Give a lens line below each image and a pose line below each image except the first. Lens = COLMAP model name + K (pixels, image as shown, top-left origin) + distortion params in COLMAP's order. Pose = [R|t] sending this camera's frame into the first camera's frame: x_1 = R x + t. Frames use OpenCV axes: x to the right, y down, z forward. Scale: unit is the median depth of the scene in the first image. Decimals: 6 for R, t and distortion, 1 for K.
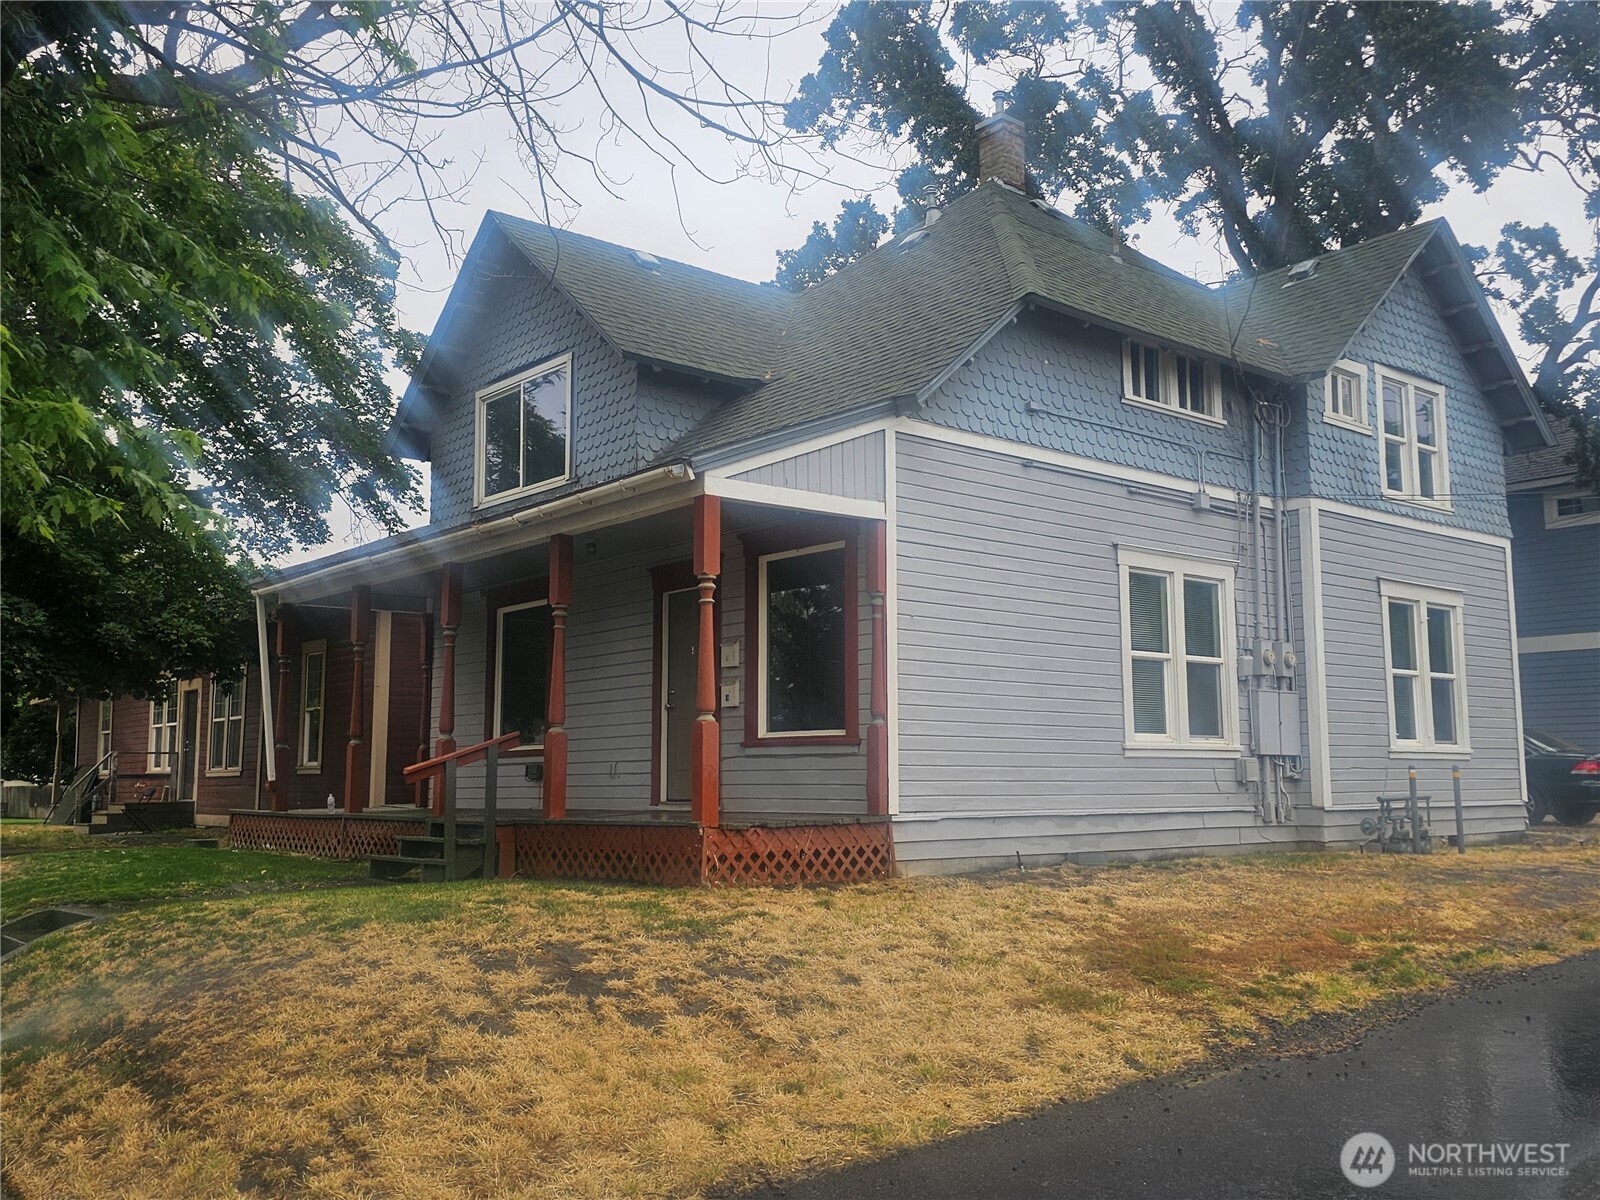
lens RADIAL K [[1461.5, 0, 800.0], [0, 1461.5, 600.0], [0, 0, 1]] dist [0.113801, -0.161096]
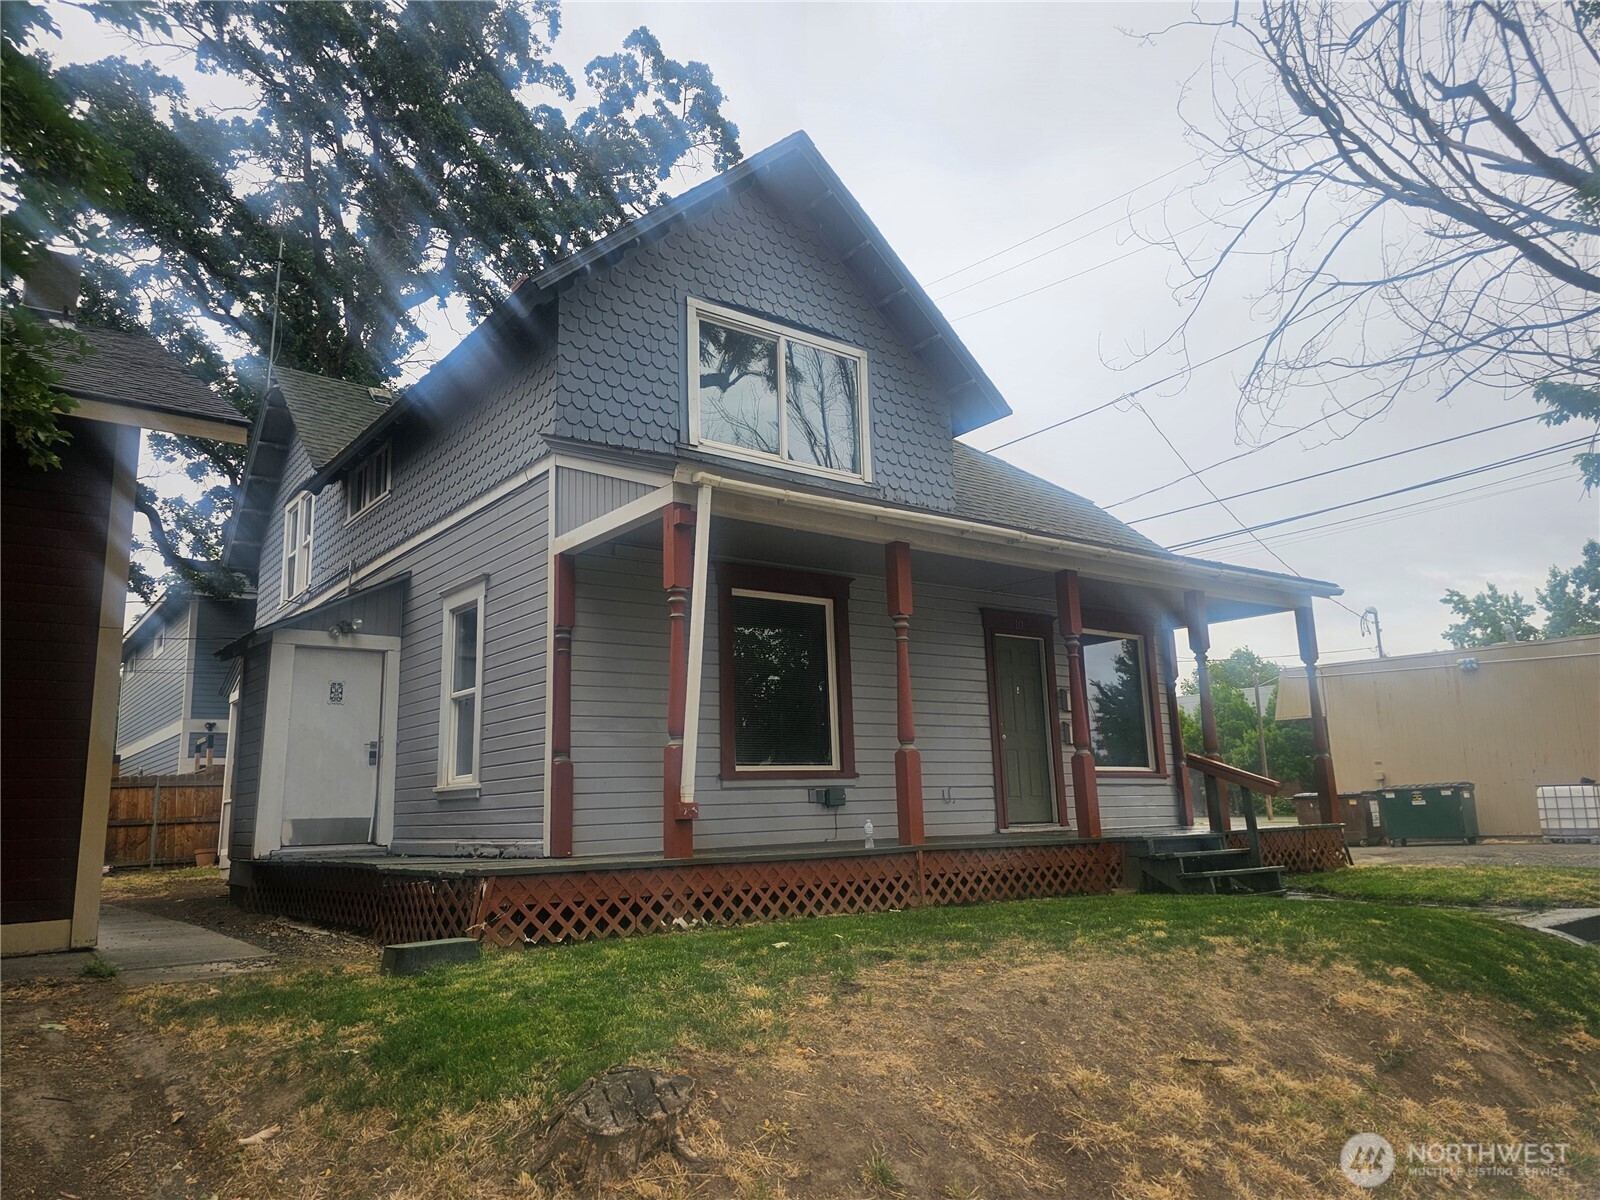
lens RADIAL K [[1102.5, 0, 831.5], [0, 1102.5, 598.7], [0, 0, 1]] dist [0.023313, -0.043515]
pose [[0.026136, 0.194528, 0.980549, -0.906734], [-0.094425, 0.976979, -0.191303, 0.138474], [-0.995189, -0.087588, 0.043903, 1.074660]]
